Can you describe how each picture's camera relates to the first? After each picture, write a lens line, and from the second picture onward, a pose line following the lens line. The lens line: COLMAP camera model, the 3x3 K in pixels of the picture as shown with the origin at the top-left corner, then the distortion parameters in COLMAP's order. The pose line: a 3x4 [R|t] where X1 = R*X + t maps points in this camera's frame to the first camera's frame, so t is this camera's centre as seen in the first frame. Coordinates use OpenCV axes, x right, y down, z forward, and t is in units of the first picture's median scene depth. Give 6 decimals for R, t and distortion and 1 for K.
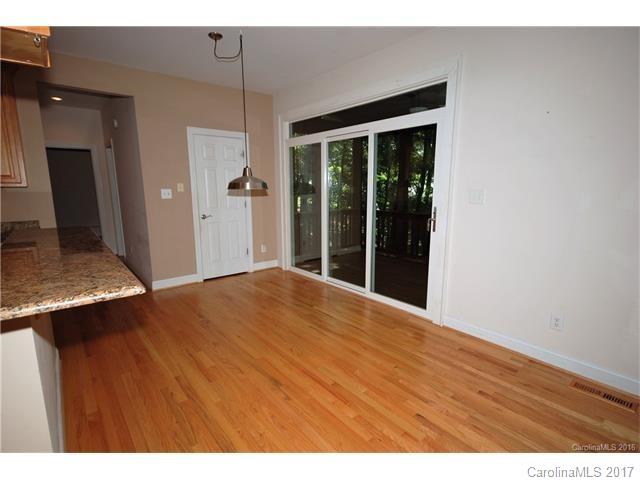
lens RADIAL K [[317.8, 0, 321.1], [0, 317.8, 241.8], [0, 0, 1]] dist [0.007832, 0.000957]
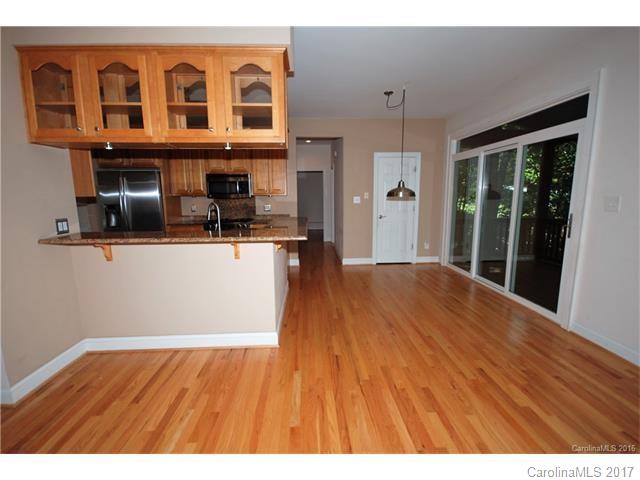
lens RADIAL K [[300.1, 0, 317.3], [0, 300.1, 240.4], [0, 0, 1]] dist [-0.012243, -0.001121]
pose [[0.788431, 0.087209, -0.608909, 0.292108], [-0.099333, 0.994957, 0.013881, 0.042708], [0.607050, 0.049540, 0.793118, -0.246761]]
